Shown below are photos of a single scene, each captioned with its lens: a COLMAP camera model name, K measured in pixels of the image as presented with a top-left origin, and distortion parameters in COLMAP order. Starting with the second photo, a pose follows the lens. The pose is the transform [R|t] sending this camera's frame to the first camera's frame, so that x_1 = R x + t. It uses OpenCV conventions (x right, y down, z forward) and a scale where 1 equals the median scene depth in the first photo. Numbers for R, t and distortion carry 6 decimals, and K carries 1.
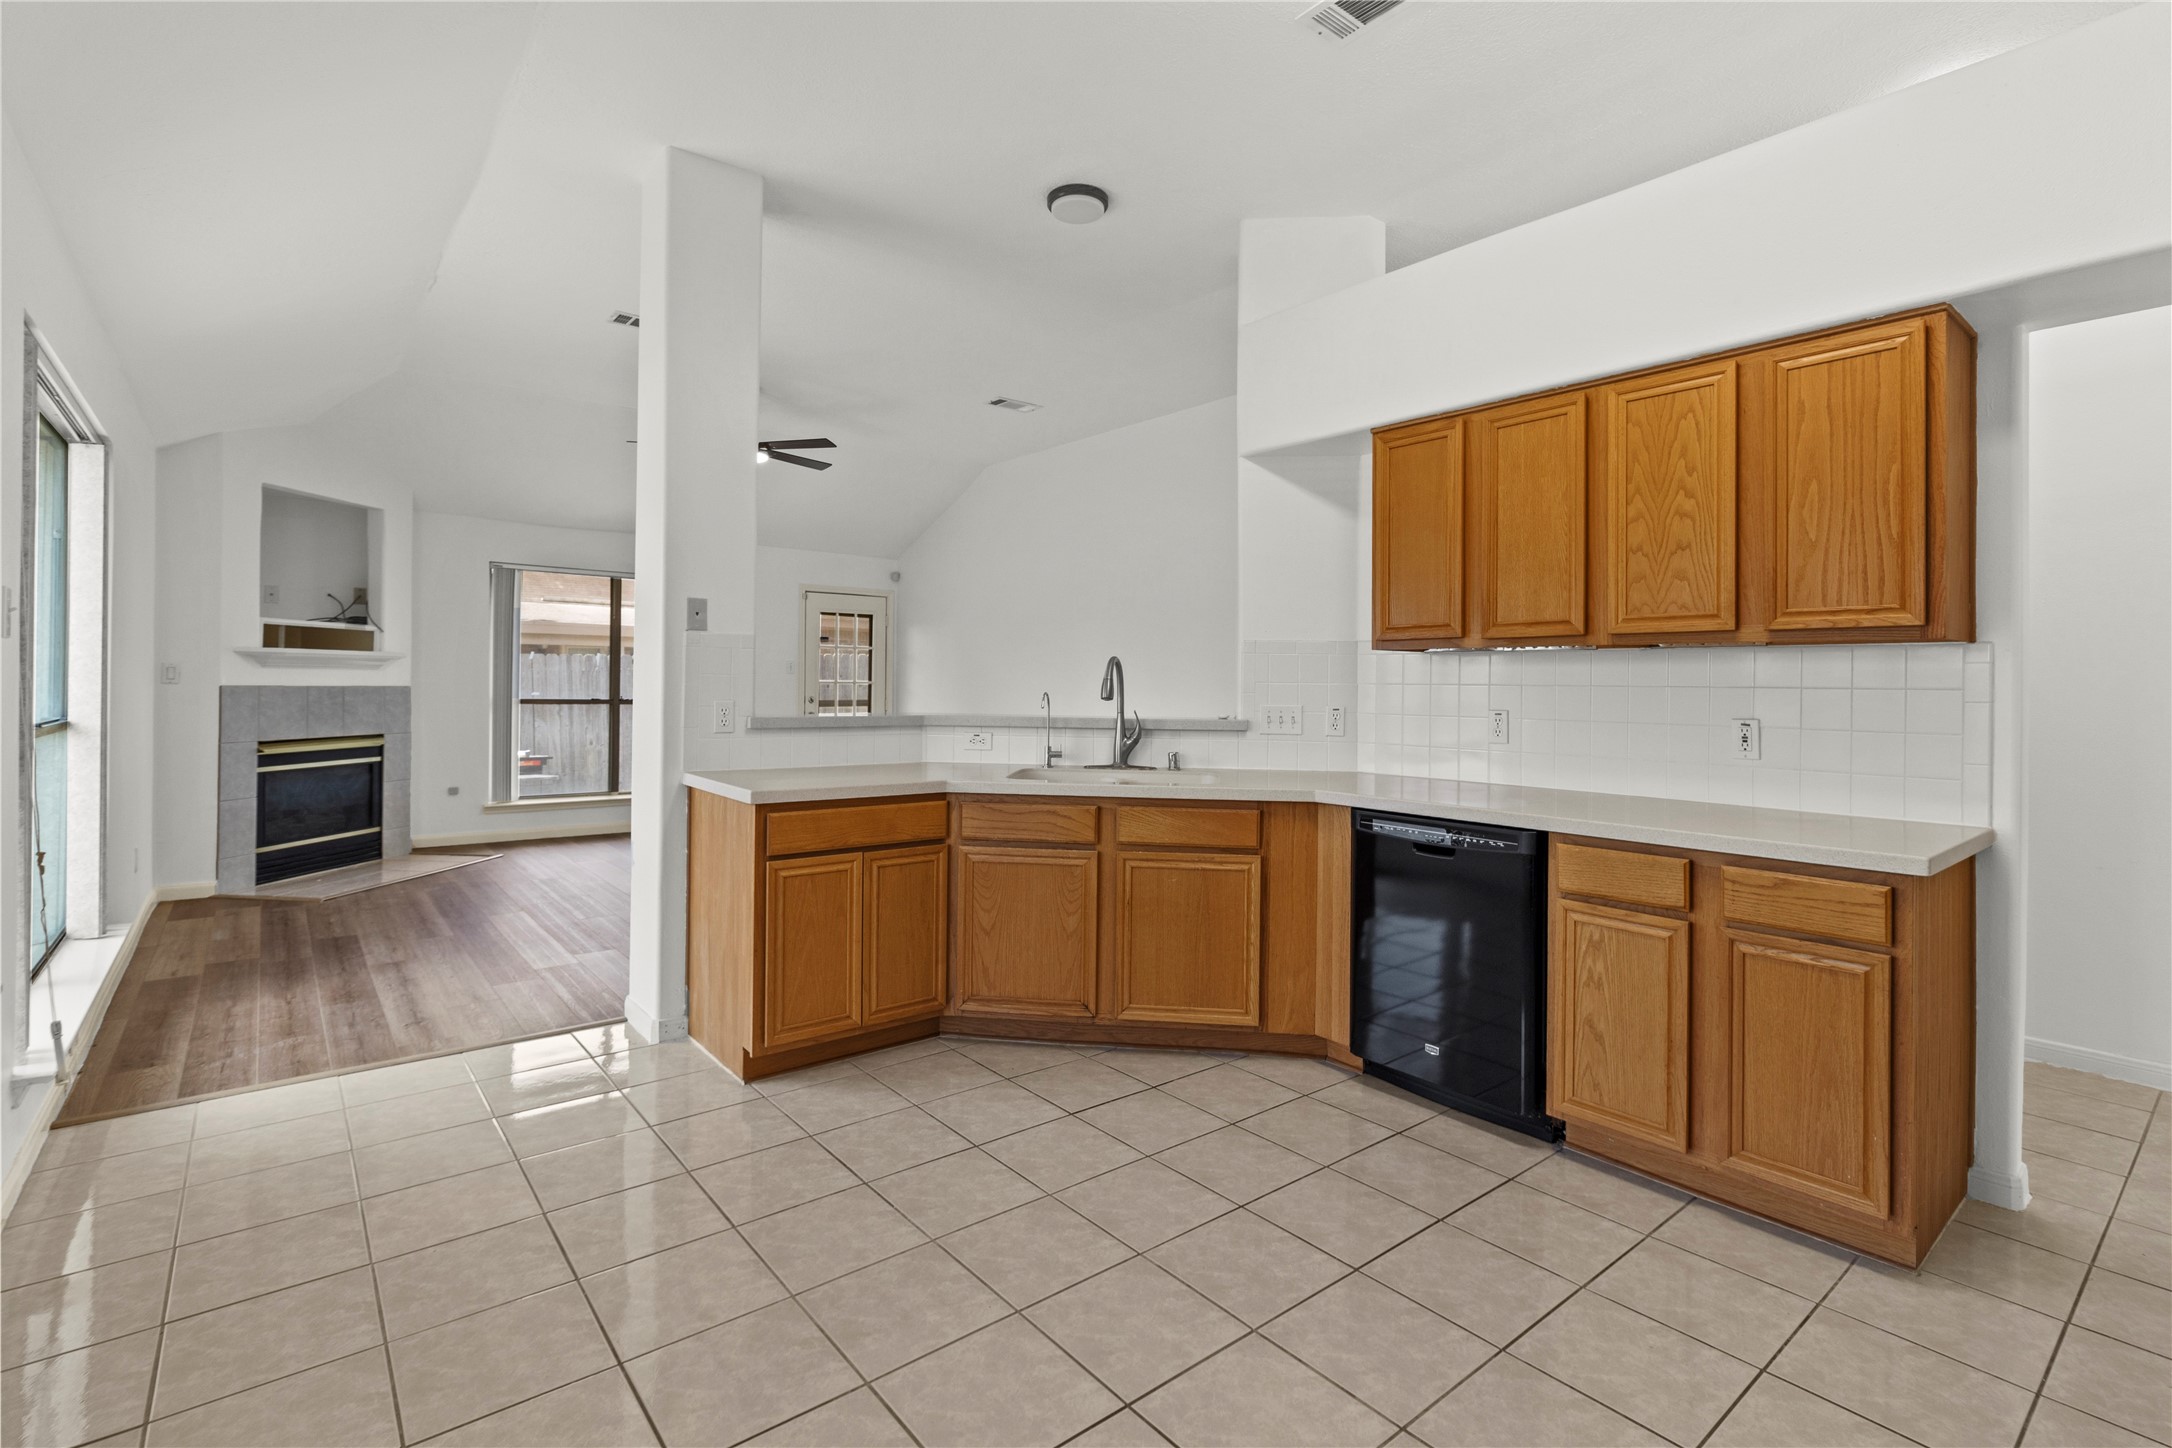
lens RADIAL K [[1014.7, 0, 1082.0], [0, 1014.7, 695.0], [0, 0, 1]] dist [0.004334, 0.001307]
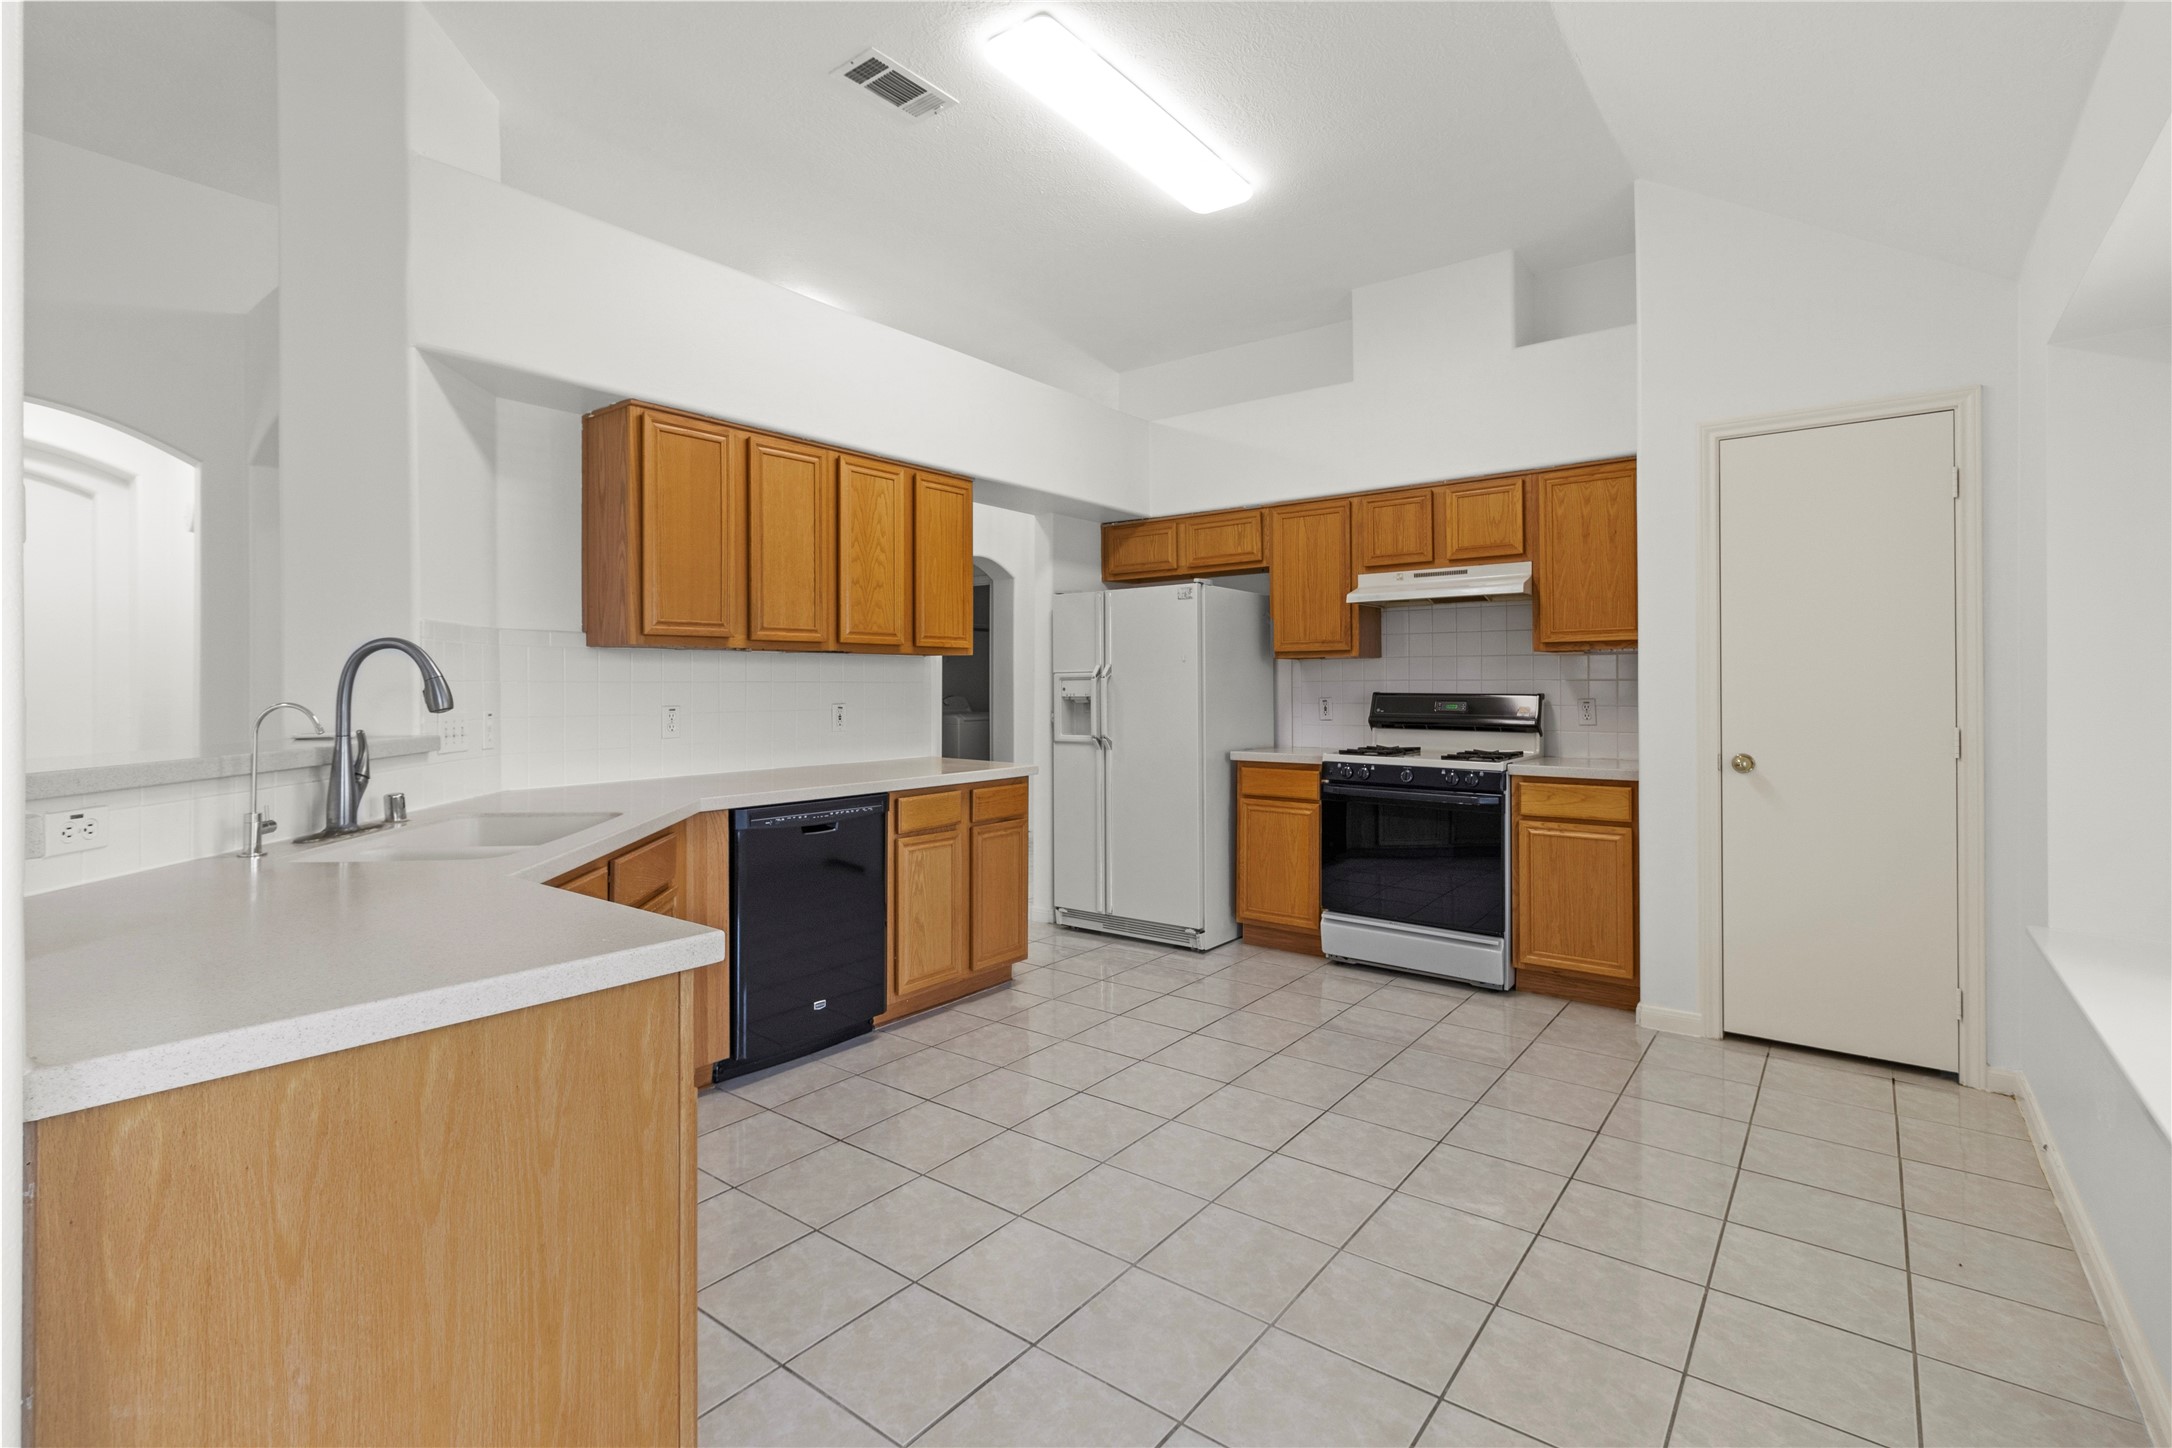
lens RADIAL K [[1014.7, 0, 1082.0], [0, 1014.7, 695.0], [0, 0, 1]] dist [0.004334, 0.001307]
pose [[-0.232180, -0.020935, 0.972448, -0.407256], [0.012742, 0.999617, 0.024562, -0.009847], [-0.972589, 0.018093, -0.231824, 0.486244]]
